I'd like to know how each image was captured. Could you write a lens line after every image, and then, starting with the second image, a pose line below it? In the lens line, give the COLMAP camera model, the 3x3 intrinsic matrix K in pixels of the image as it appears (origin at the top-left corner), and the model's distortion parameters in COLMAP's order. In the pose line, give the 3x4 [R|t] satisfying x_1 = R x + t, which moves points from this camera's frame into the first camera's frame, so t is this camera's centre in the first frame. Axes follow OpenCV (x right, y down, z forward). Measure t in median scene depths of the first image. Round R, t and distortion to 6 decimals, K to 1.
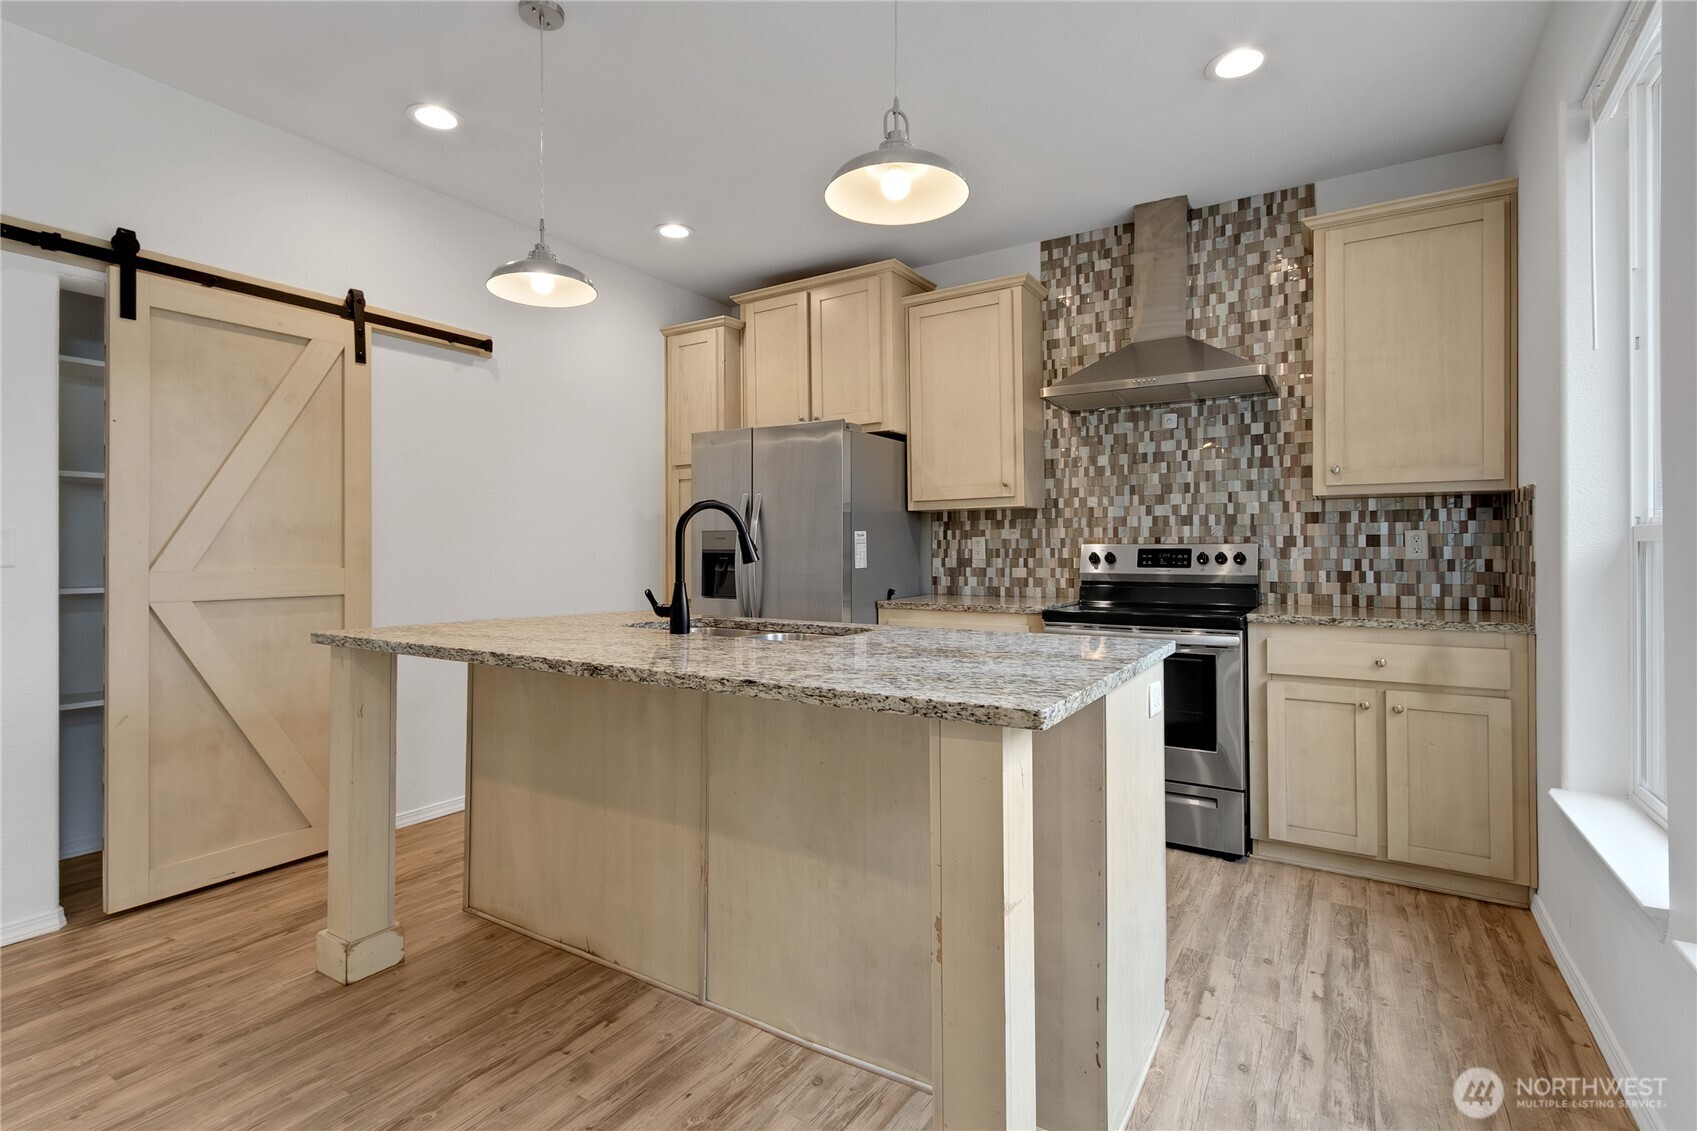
lens RADIAL K [[821.4, 0, 785.5], [0, 821.4, 546.6], [0, 0, 1]] dist [0.004024, -0.000364]
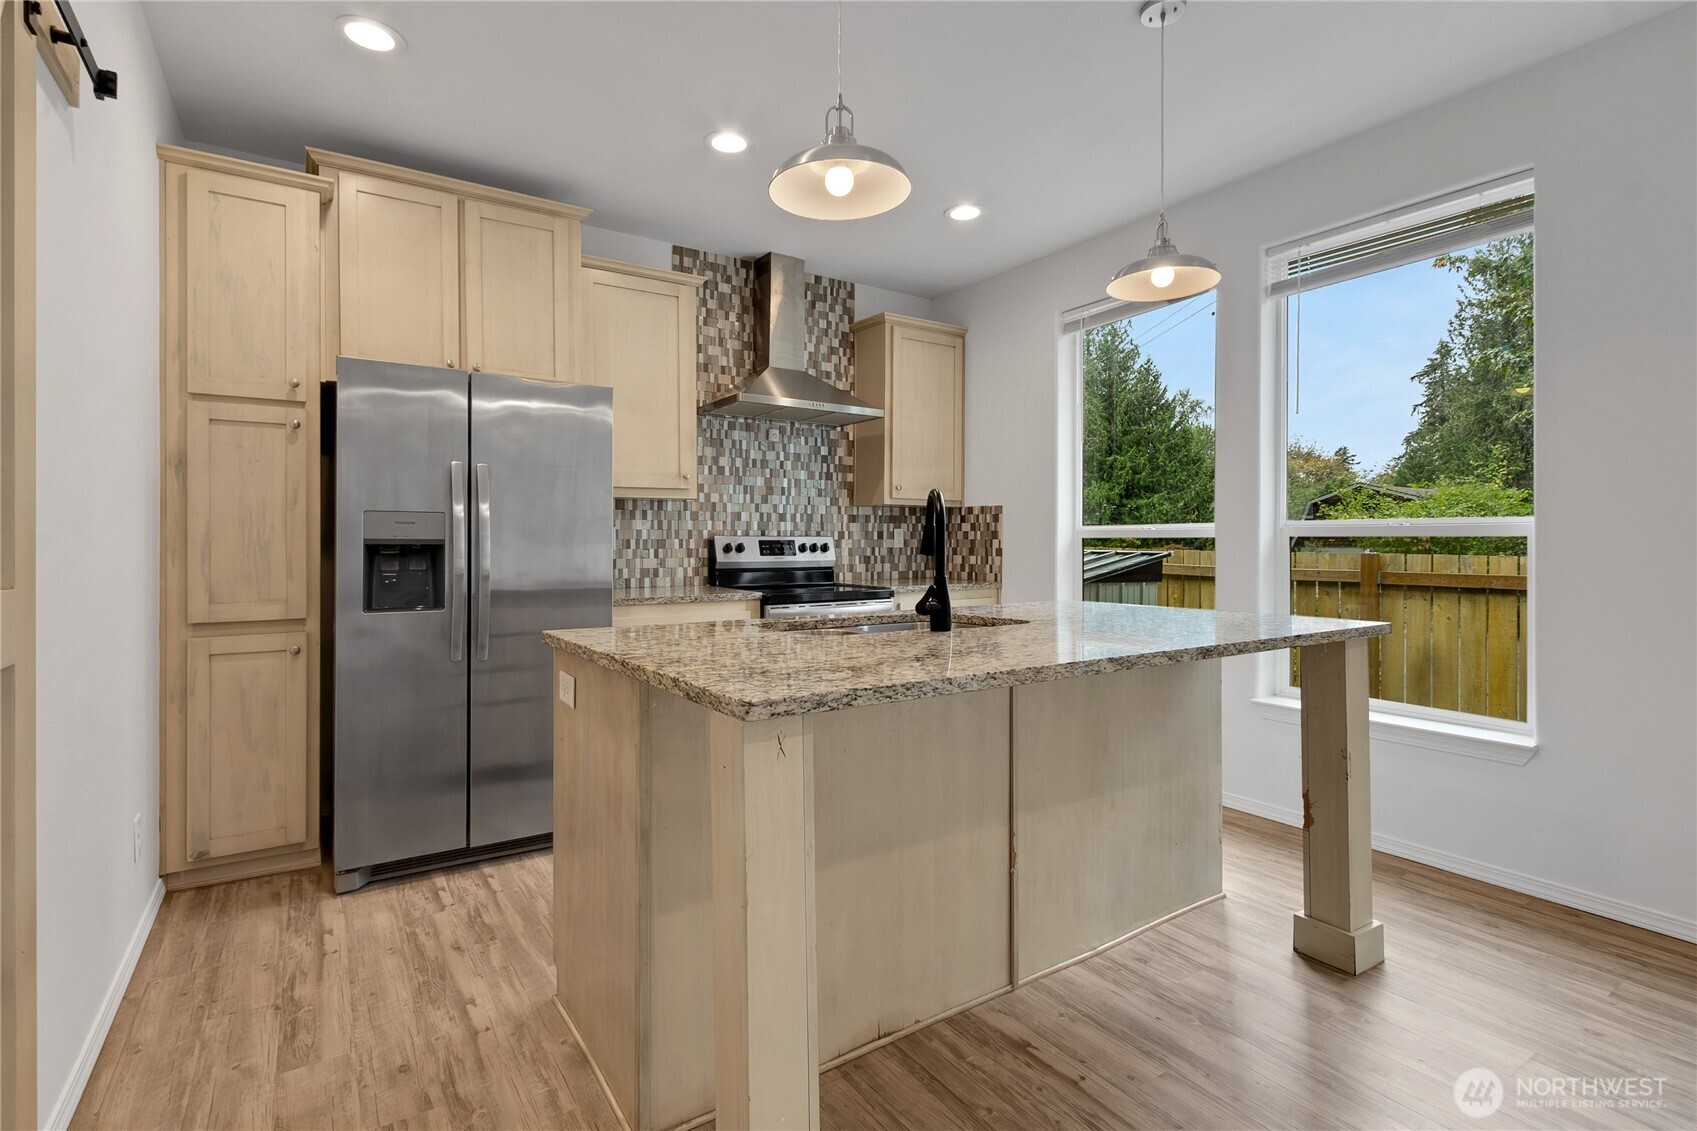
lens RADIAL K [[803.9, 0, 849.7], [0, 803.9, 540.4], [0, 0, 1]] dist [0.001310, 0.000036]
pose [[0.379112, 0.002885, 0.925346, -0.621128], [-0.006882, 0.999976, -0.000298, 0.002740], [-0.925325, -0.006256, 0.379123, 0.460910]]
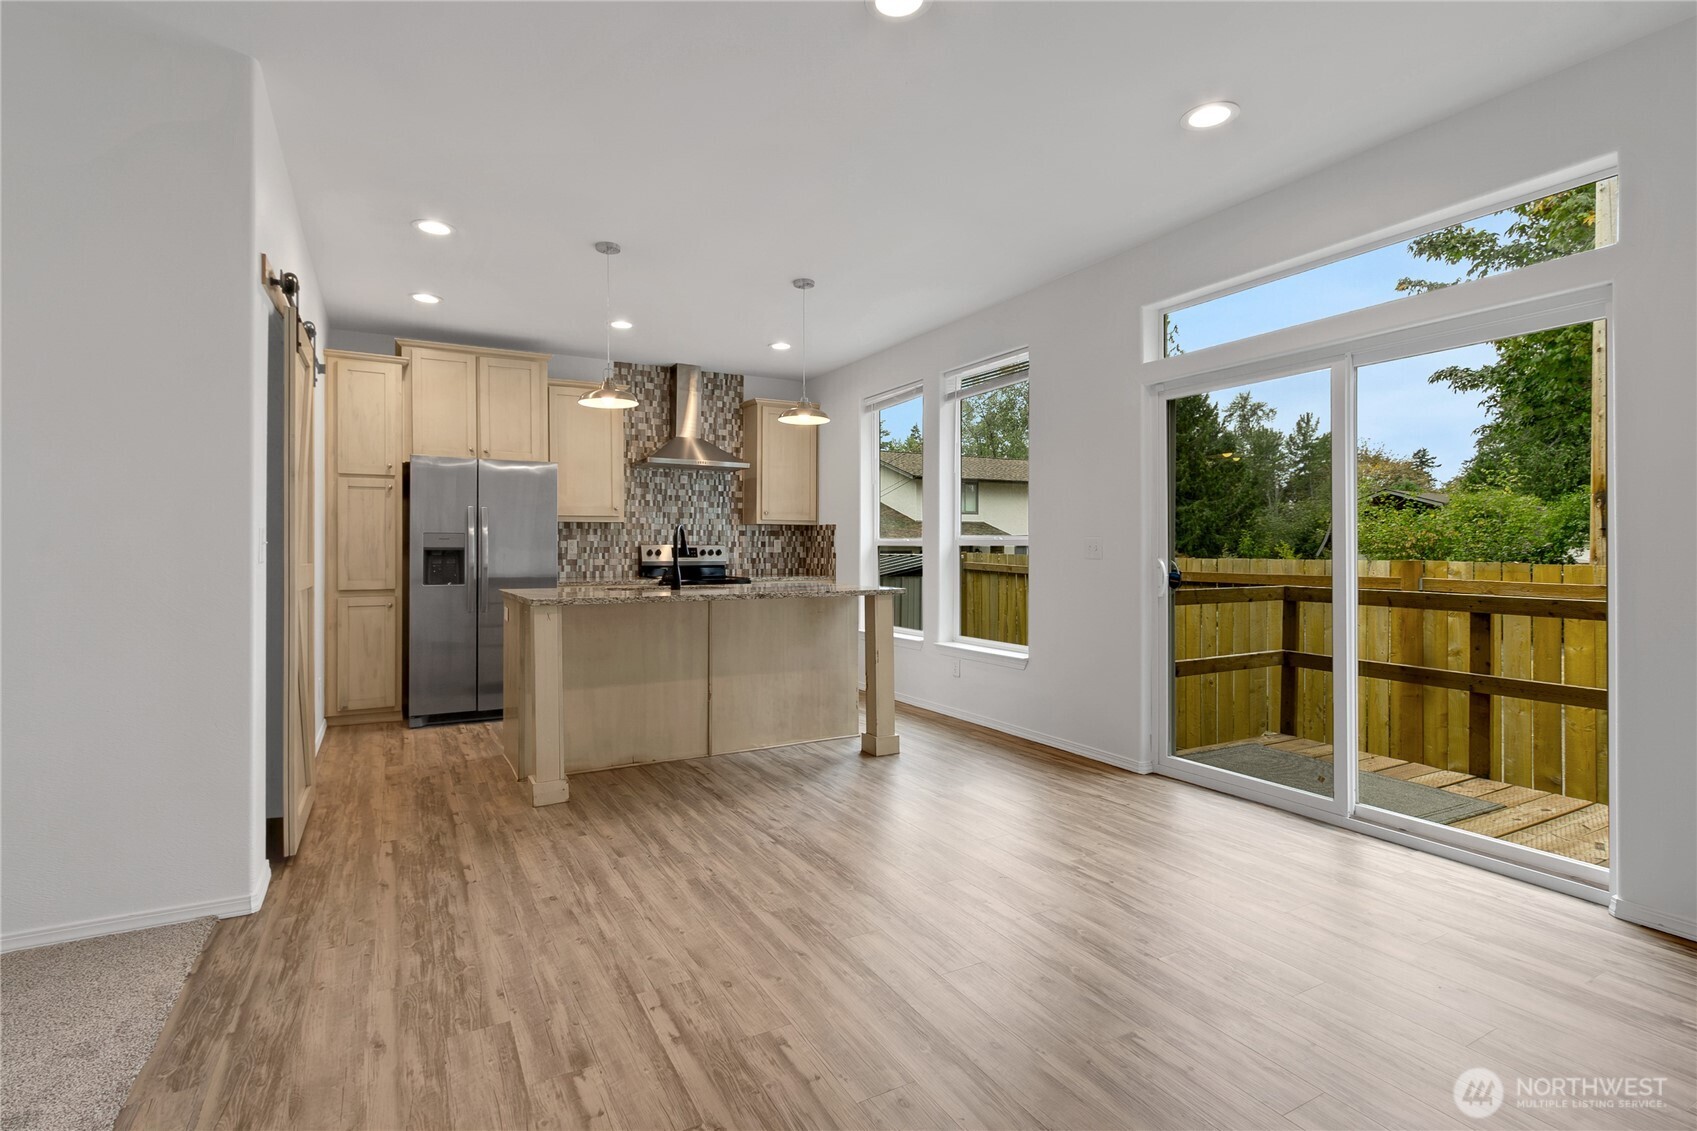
lens RADIAL K [[800.6, 0, 843.4], [0, 800.6, 545.5], [0, 0, 1]] dist [0.002971, -0.000278]
pose [[0.448918, 0.004356, 0.893562, -1.045651], [-0.006355, 0.999978, -0.001682, -0.001236], [-0.893550, -0.004924, 0.448936, -0.153465]]
